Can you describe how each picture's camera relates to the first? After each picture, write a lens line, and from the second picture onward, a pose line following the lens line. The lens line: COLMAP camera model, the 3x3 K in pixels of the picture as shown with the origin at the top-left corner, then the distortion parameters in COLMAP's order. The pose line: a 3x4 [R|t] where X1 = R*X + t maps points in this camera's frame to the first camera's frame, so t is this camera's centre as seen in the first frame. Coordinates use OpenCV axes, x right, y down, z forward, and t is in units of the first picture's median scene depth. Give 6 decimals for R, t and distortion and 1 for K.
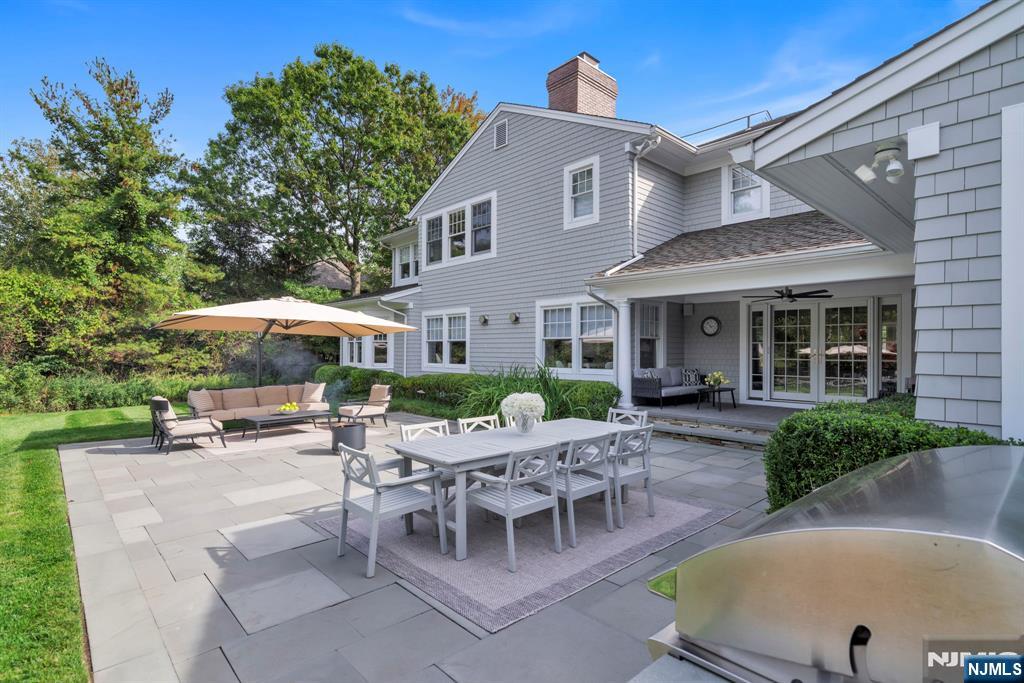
lens RADIAL K [[504.8, 0, 510.8], [0, 504.8, 346.7], [0, 0, 1]] dist [0.000676, 0.000020]
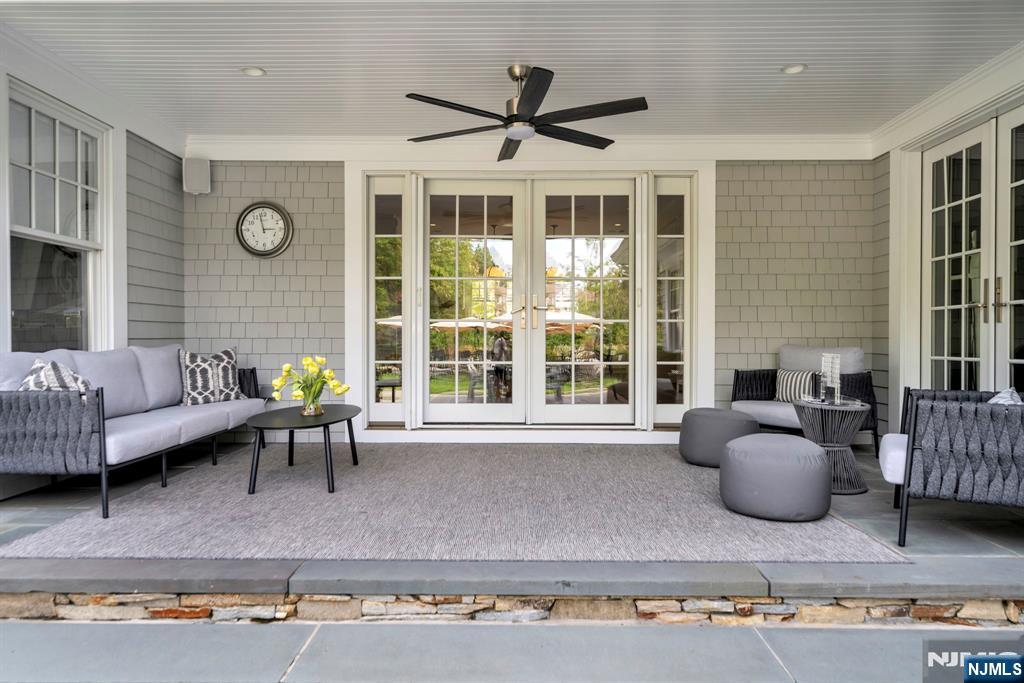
lens RADIAL K [[687.2, 0, 513.2], [0, 687.2, 338.6], [0, 0, 1]] dist [0.002130, 0.000627]
pose [[0.686529, -0.008943, 0.727048, 0.174090], [-0.004699, 0.999849, 0.016735, 0.028415], [-0.727088, -0.014905, 0.686383, 0.569485]]
